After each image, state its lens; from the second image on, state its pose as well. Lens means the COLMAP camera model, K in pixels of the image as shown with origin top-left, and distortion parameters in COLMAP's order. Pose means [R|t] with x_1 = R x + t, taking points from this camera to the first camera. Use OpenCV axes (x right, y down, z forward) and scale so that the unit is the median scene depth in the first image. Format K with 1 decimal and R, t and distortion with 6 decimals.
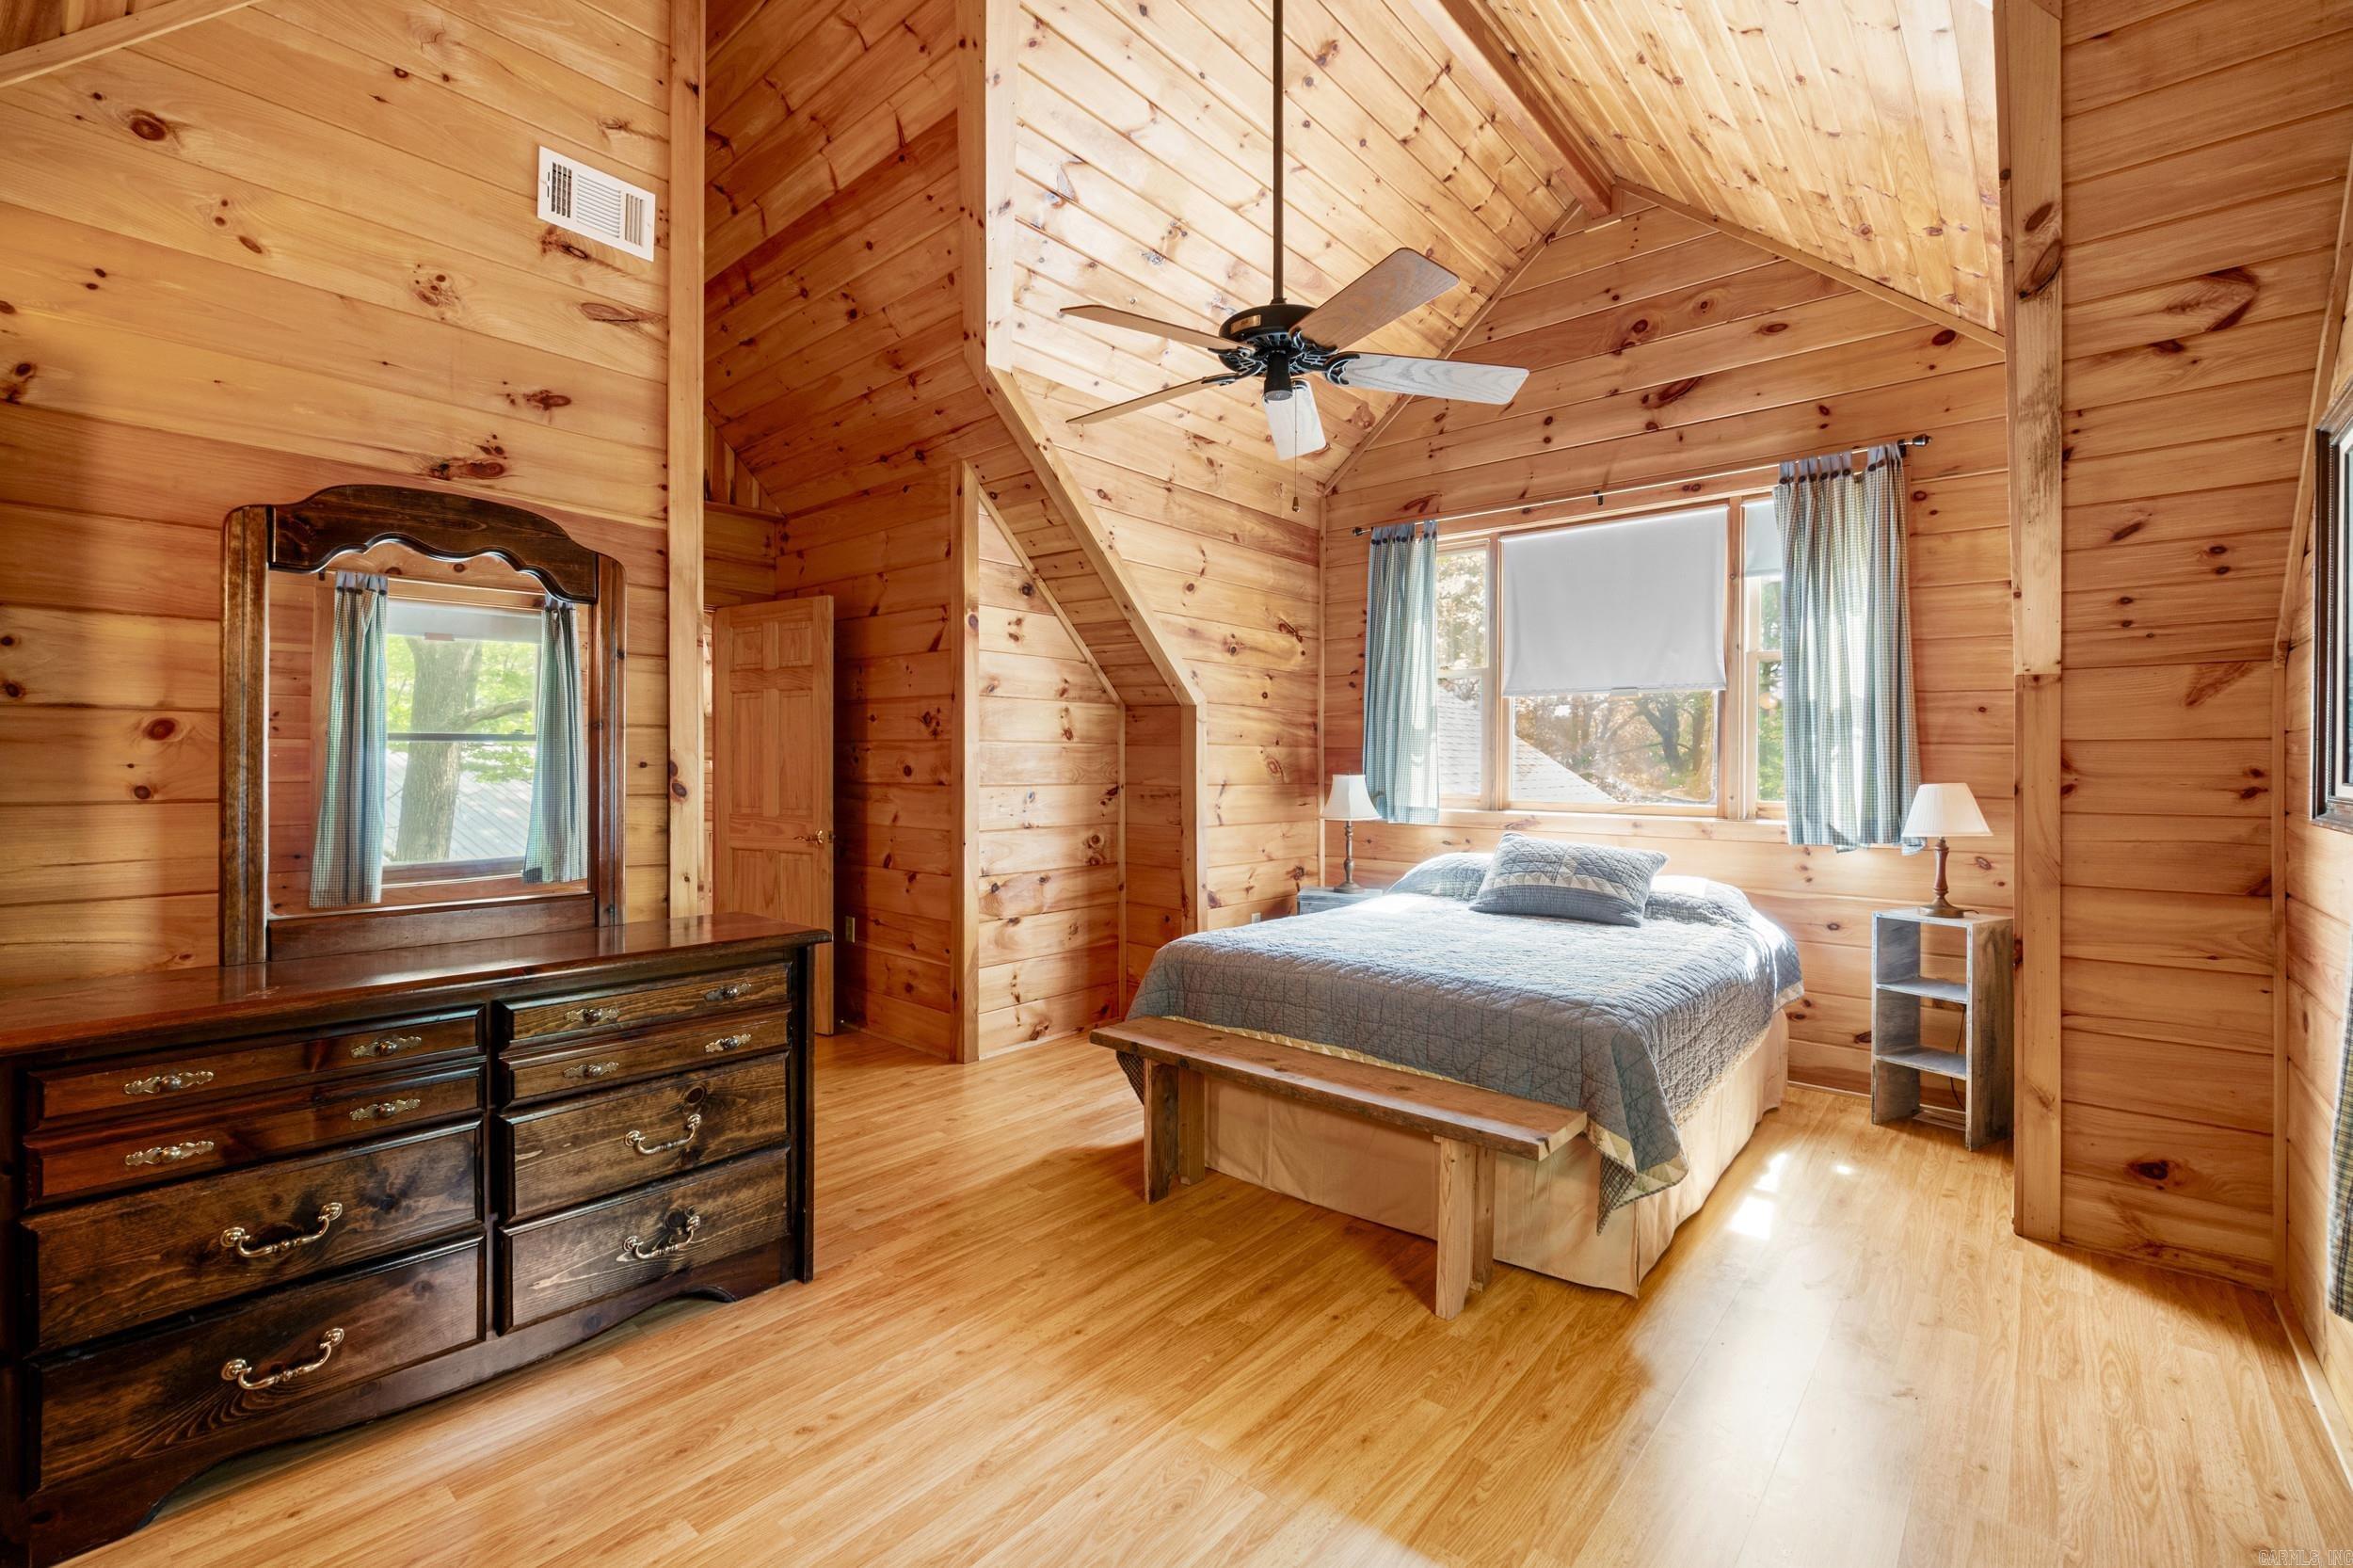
lens RADIAL K [[1006.8, 0, 1179.6], [0, 1006.8, 754.8], [0, 0, 1]] dist [-0.001459, -0.000248]
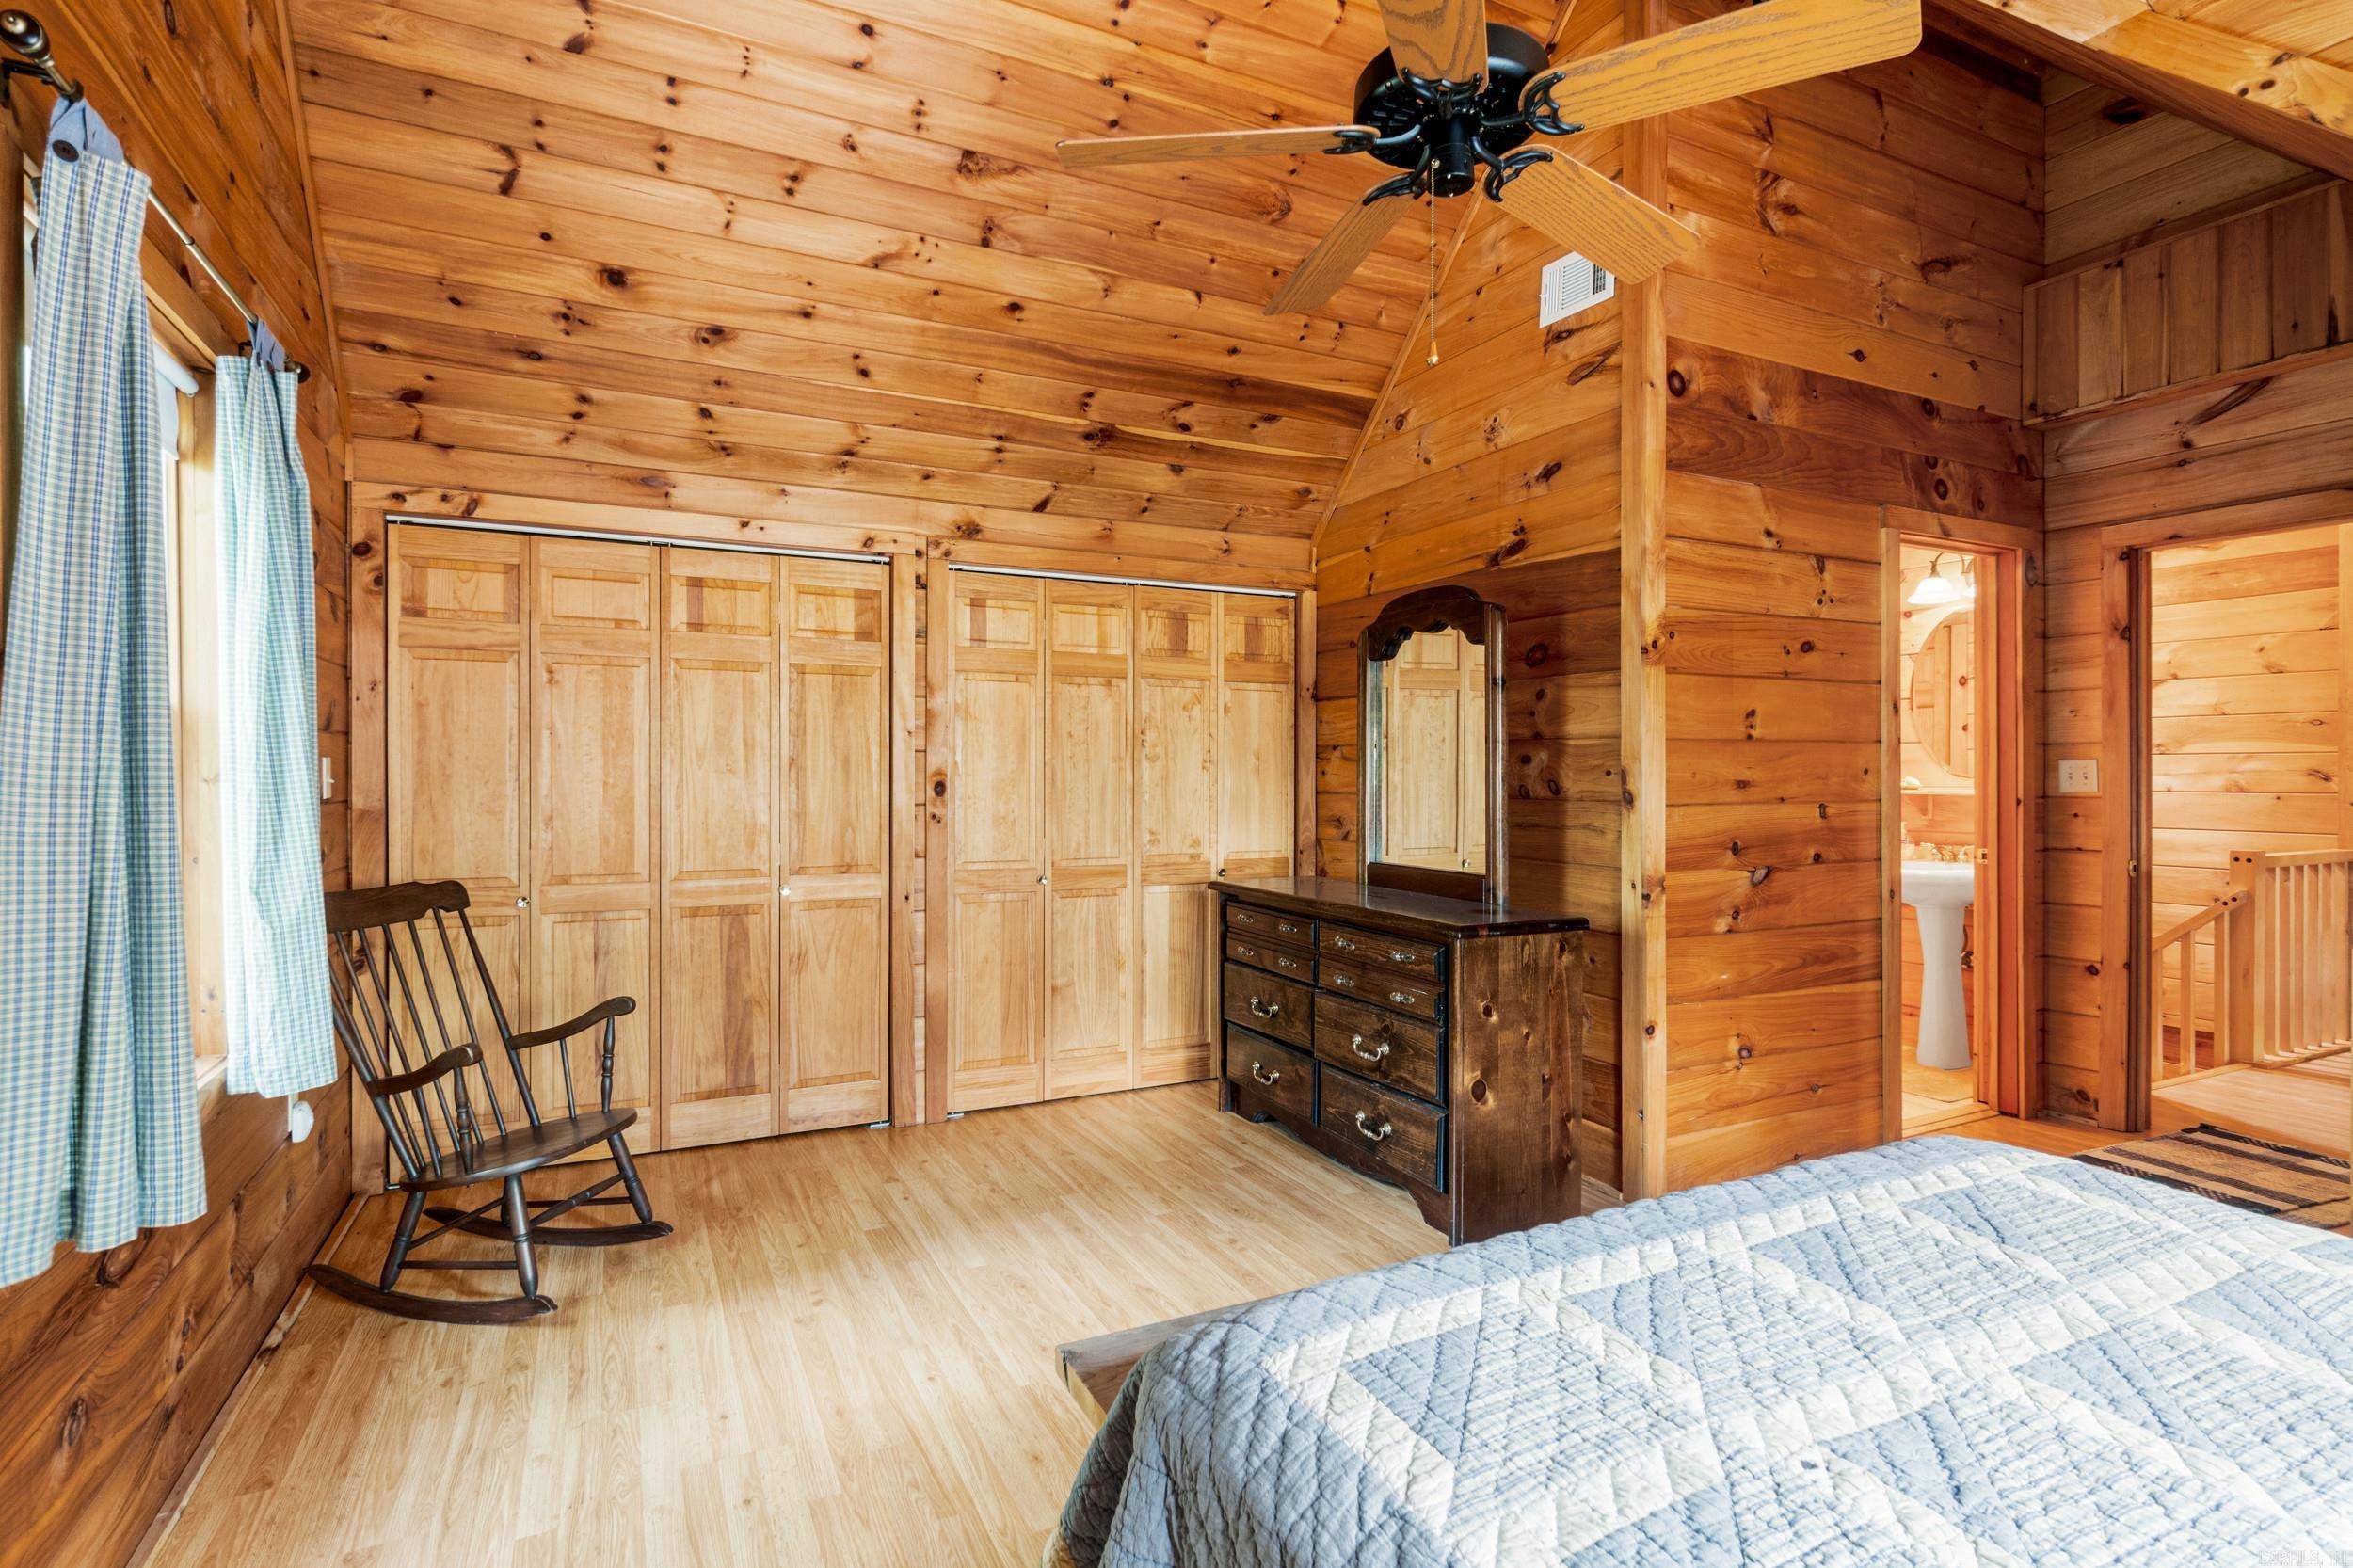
lens RADIAL K [[1144.8, 0, 1153.9], [0, 1144.8, 779.8], [0, 0, 1]] dist [0.003159, 0.000493]
pose [[-0.396757, 0.002094, -0.917921, 0.920370], [0.007564, 0.999971, -0.000988, 0.017298], [0.917892, -0.007335, -0.396762, 1.231066]]
